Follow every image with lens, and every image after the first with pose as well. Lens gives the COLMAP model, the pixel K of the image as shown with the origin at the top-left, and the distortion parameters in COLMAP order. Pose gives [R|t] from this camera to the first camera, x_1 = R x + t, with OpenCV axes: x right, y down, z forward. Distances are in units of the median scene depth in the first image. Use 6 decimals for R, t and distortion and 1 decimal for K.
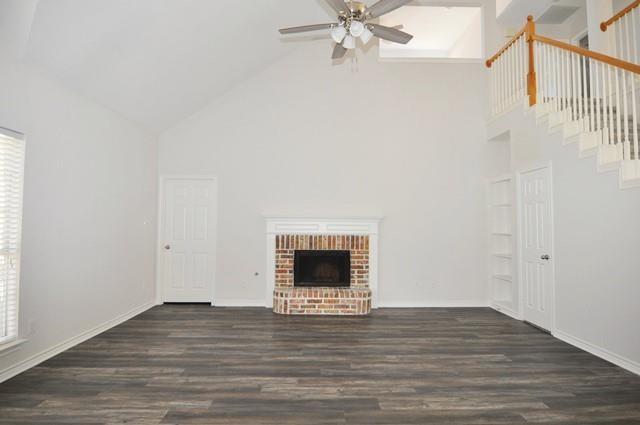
lens RADIAL K [[355.0, 0, 320.0], [0, 355.0, 212.5], [0, 0, 1]] dist [0.003622, 0.001140]
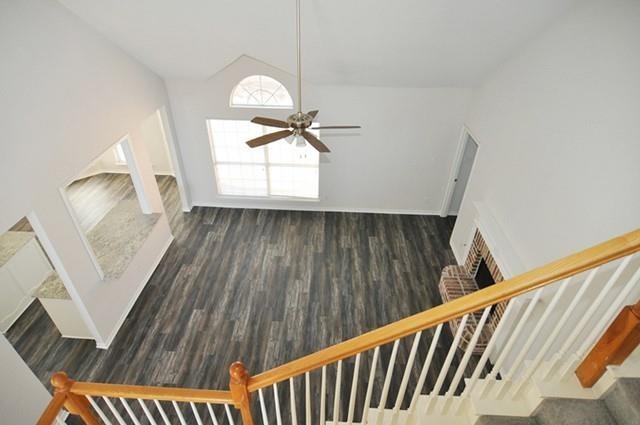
lens RADIAL K [[346.6, 0, 320.0], [0, 346.6, 212.5], [0, 0, 1]] dist [-0.001140, -0.012988]
pose [[-0.055068, 0.568754, -0.820662, 1.143659], [0.018282, 0.822346, 0.568694, -0.902494], [0.998315, 0.016314, -0.055683, 1.050751]]
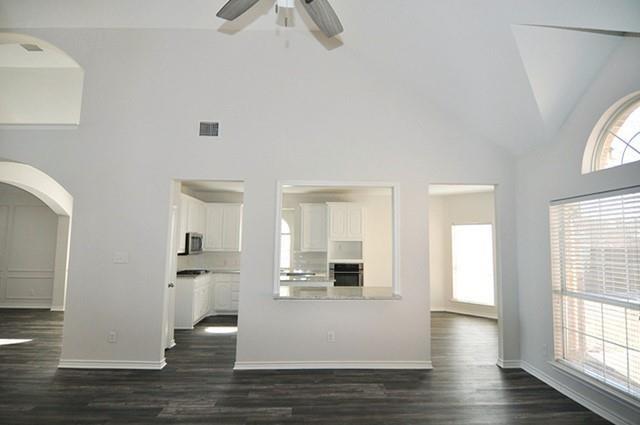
lens RADIAL K [[346.6, 0, 320.0], [0, 346.6, 212.5], [0, 0, 1]] dist [-0.001140, -0.012988]
pose [[-0.999719, -0.016498, -0.017017, 0.038995], [-0.014118, 0.991207, -0.131567, -0.024996], [0.019038, -0.131290, -0.991161, 1.421294]]
